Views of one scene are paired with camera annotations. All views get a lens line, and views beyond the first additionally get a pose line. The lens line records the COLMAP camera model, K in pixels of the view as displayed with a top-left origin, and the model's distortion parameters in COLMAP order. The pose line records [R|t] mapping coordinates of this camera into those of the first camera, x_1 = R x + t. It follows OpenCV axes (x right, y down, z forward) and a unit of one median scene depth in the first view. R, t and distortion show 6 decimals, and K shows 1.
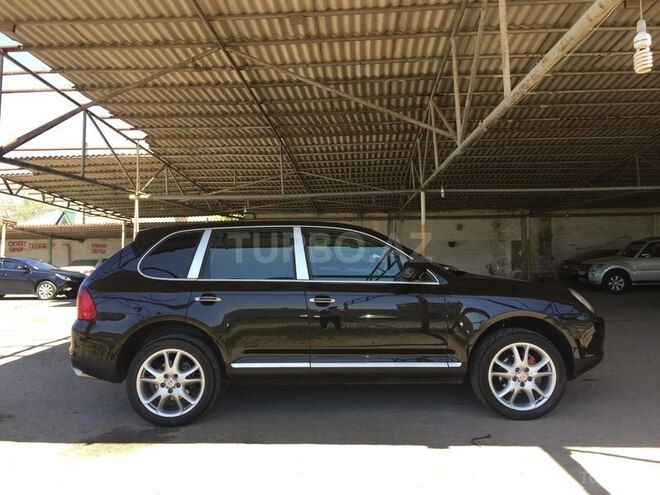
lens RADIAL K [[558.0, 0, 332.8], [0, 558.0, 245.5], [0, 0, 1]] dist [0.069853, -0.080266]
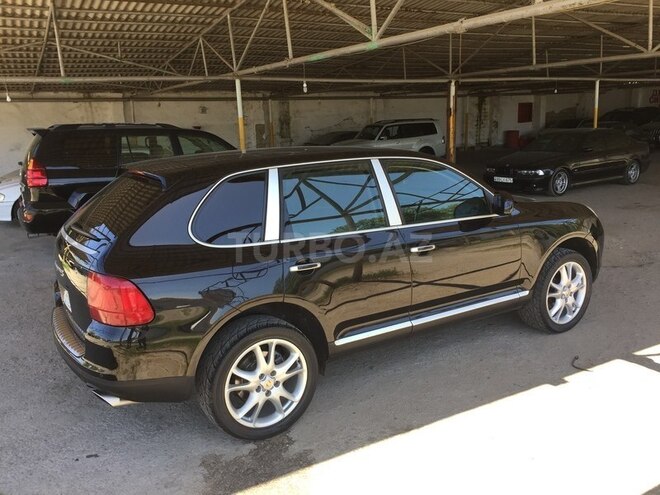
lens RADIAL K [[558.0, 0, 333.5], [0, 558.0, 246.2], [0, 0, 1]] dist [0.069853, -0.080266]
pose [[0.851572, -0.126112, 0.508843, -0.541651], [0.012127, 0.975113, 0.221377, -0.090129], [-0.524098, -0.182347, 0.831908, 0.355531]]
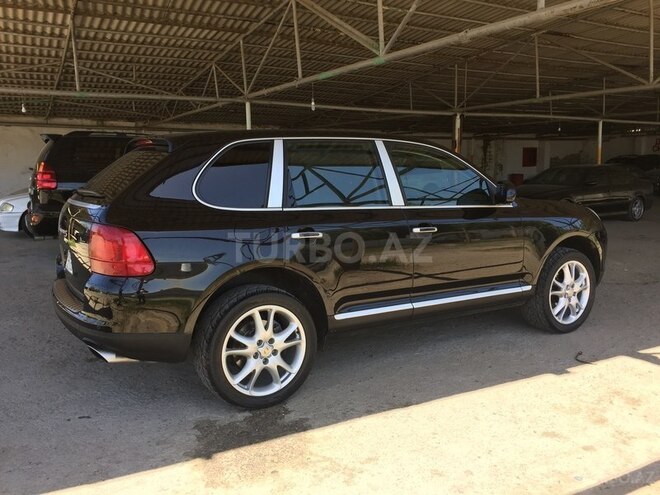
lens RADIAL K [[558.0, 0, 333.2], [0, 558.0, 245.3], [0, 0, 1]] dist [0.069853, -0.080266]
pose [[0.858204, -0.062957, 0.509434, -0.549423], [-0.013962, 0.989220, 0.145772, 0.000310], [-0.513119, -0.132215, 0.848073, 0.337547]]
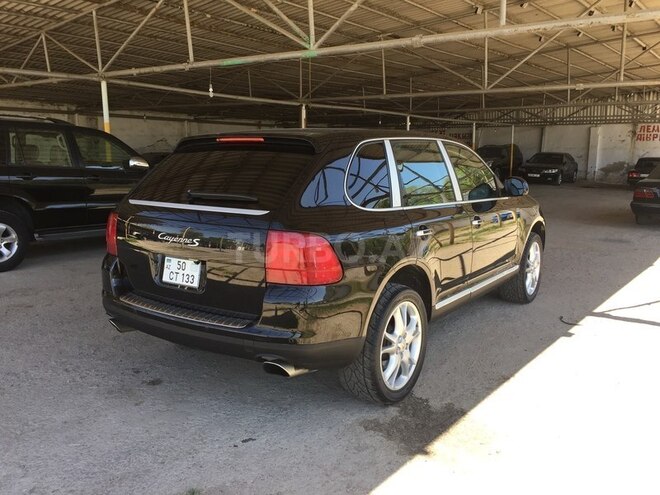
lens RADIAL K [[558.0, 0, 345.0], [0, 558.0, 242.8], [0, 0, 1]] dist [0.069853, -0.080266]
pose [[0.583288, -0.113145, 0.804346, -0.881211], [-0.027051, 0.986996, 0.158455, -0.010282], [-0.811814, -0.114183, 0.572642, 0.614269]]
